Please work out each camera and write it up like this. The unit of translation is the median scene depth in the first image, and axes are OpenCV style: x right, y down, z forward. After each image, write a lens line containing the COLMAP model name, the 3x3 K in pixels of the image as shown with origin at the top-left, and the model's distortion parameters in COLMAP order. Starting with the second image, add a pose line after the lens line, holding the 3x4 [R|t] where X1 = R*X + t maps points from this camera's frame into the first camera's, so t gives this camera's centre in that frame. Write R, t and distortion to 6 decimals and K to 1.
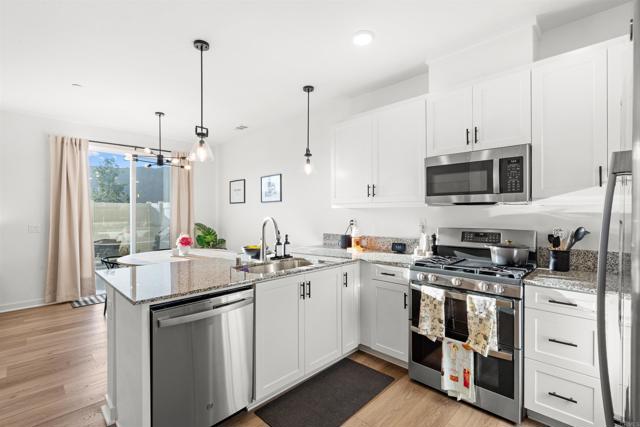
lens RADIAL K [[294.1, 0, 318.8], [0, 294.1, 213.3], [0, 0, 1]] dist [0.004178, -0.000755]
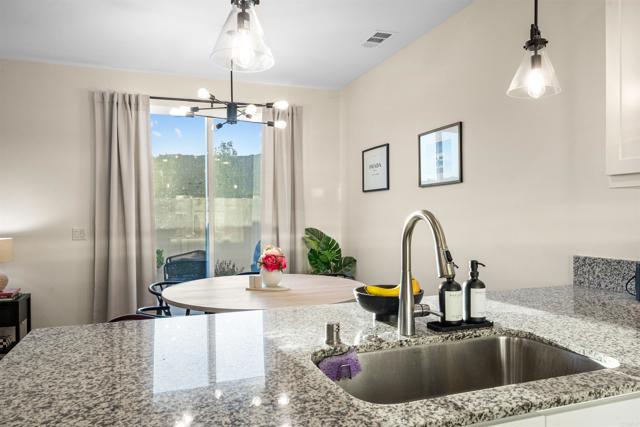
lens RADIAL K [[457.1, 0, 315.9], [0, 457.1, 217.3], [0, 0, 1]] dist [0.010852, -0.006581]
pose [[0.904146, -0.002080, -0.427219, -0.037352], [0.004320, 0.999982, 0.004274, 0.013865], [0.427203, -0.005710, 0.904138, 0.337917]]
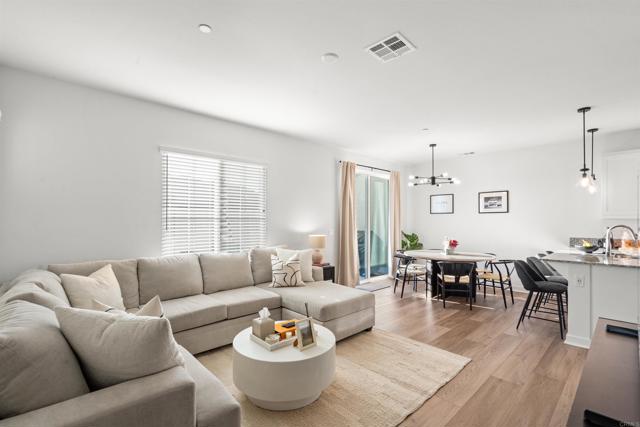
lens RADIAL K [[294.1, 0, 319.3], [0, 294.1, 222.2], [0, 0, 1]] dist [0.004178, -0.000755]
pose [[0.999667, 0.003554, -0.025543, -1.181066], [-0.003539, 0.999994, 0.000616, 0.004100], [0.025545, -0.000525, 0.999674, -0.369532]]
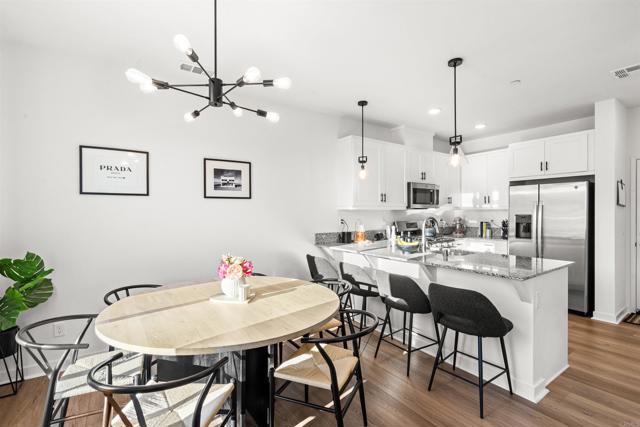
lens RADIAL K [[294.1, 0, 316.8], [0, 294.1, 213.6], [0, 0, 1]] dist [0.004178, -0.000755]
pose [[0.189128, -0.003302, 0.981947, -1.103888], [0.003645, 0.999990, 0.002661, -0.004128], [-0.981946, 0.003076, 0.189138, 0.896920]]
